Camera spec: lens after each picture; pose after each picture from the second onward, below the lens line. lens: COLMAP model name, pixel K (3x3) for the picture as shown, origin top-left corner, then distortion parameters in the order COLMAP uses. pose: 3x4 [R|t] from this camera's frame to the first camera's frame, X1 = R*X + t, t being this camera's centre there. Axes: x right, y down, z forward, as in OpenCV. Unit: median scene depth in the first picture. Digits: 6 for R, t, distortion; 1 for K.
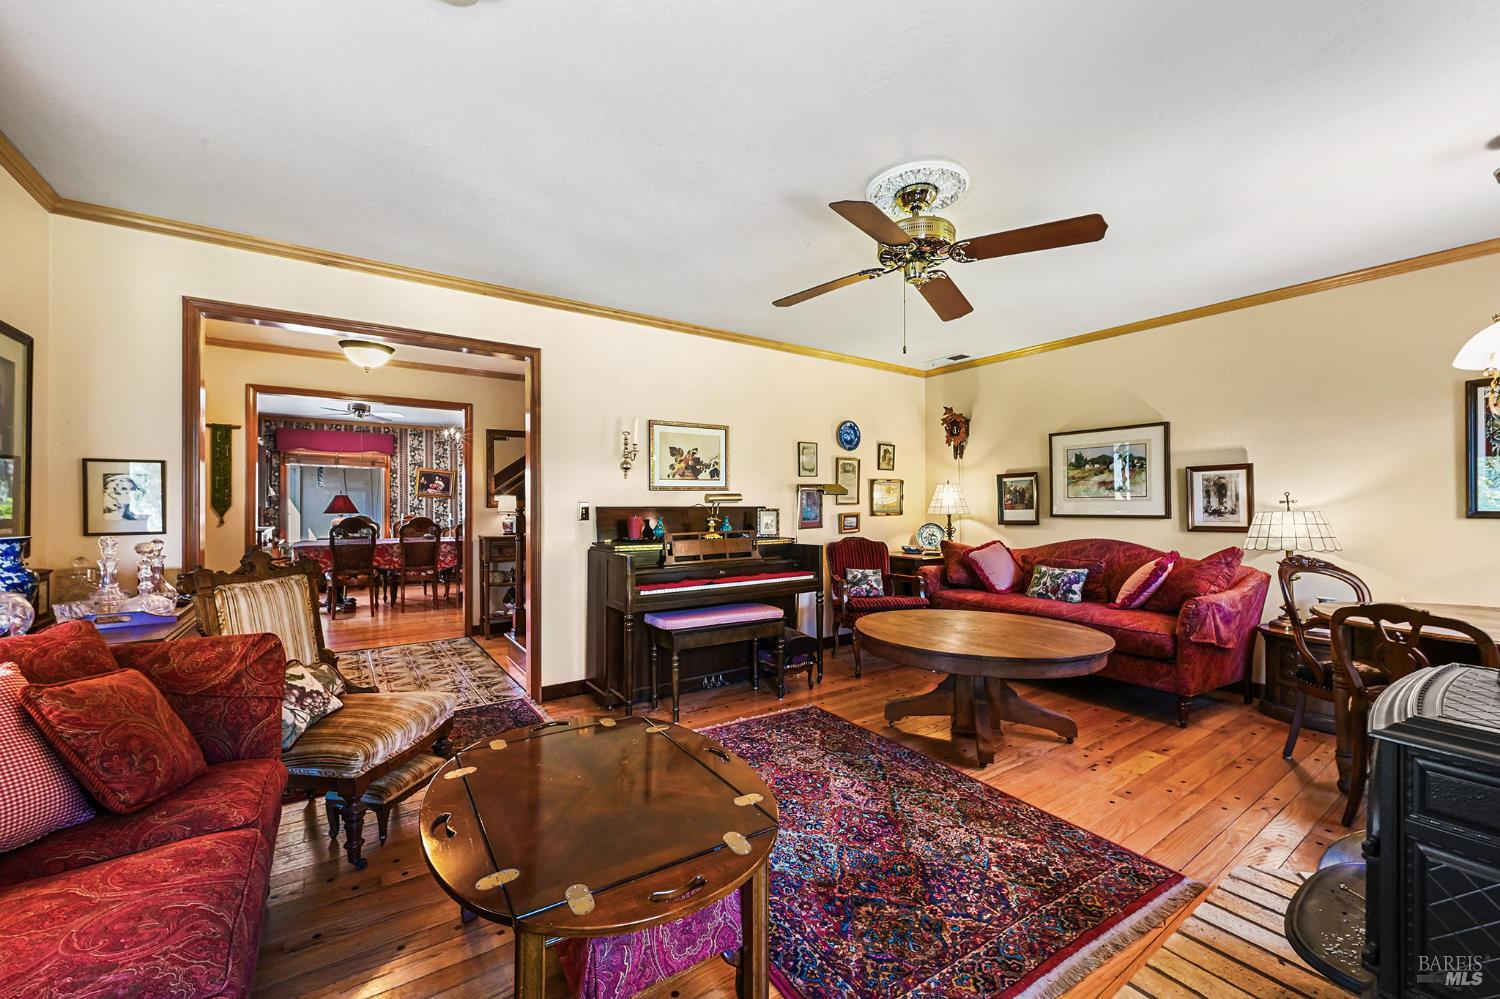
lens RADIAL K [[594.9, 0, 752.0], [0, 594.9, 504.1], [0, 0, 1]] dist [-0.008918, -0.000066]
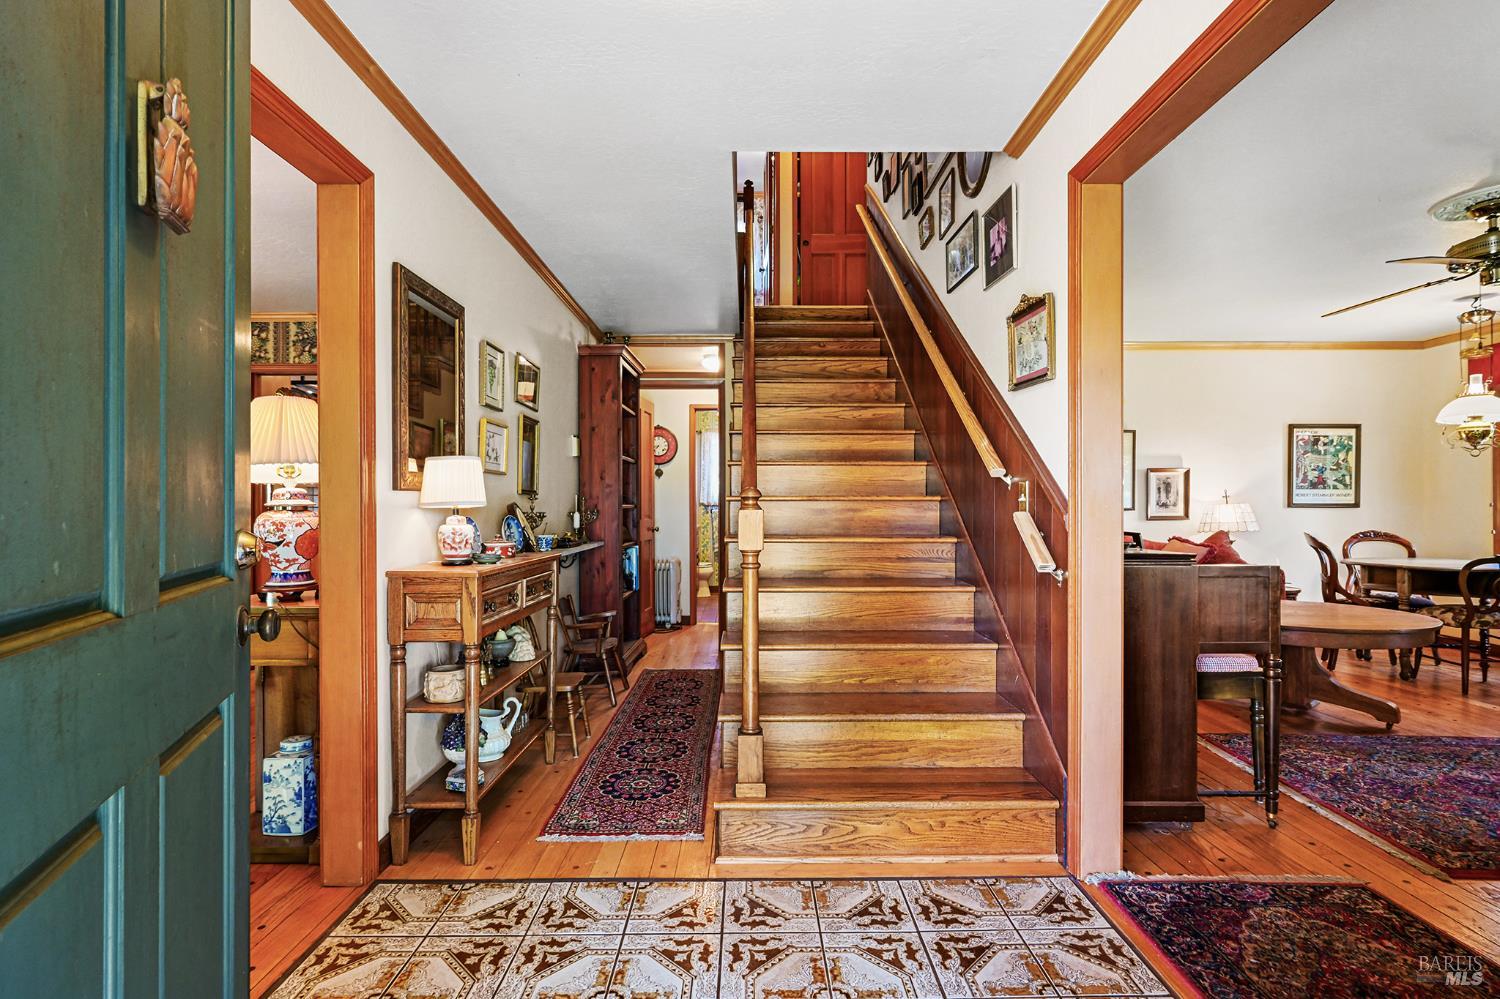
lens RADIAL K [[718.5, 0, 750.4], [0, 718.5, 508.0], [0, 0, 1]] dist [-0.001332, -0.000097]
pose [[0.565245, 0.008238, 0.824882, -0.969668], [-0.001797, 0.999960, -0.008756, 0.035224], [-0.824921, 0.003467, 0.565237, 0.865721]]
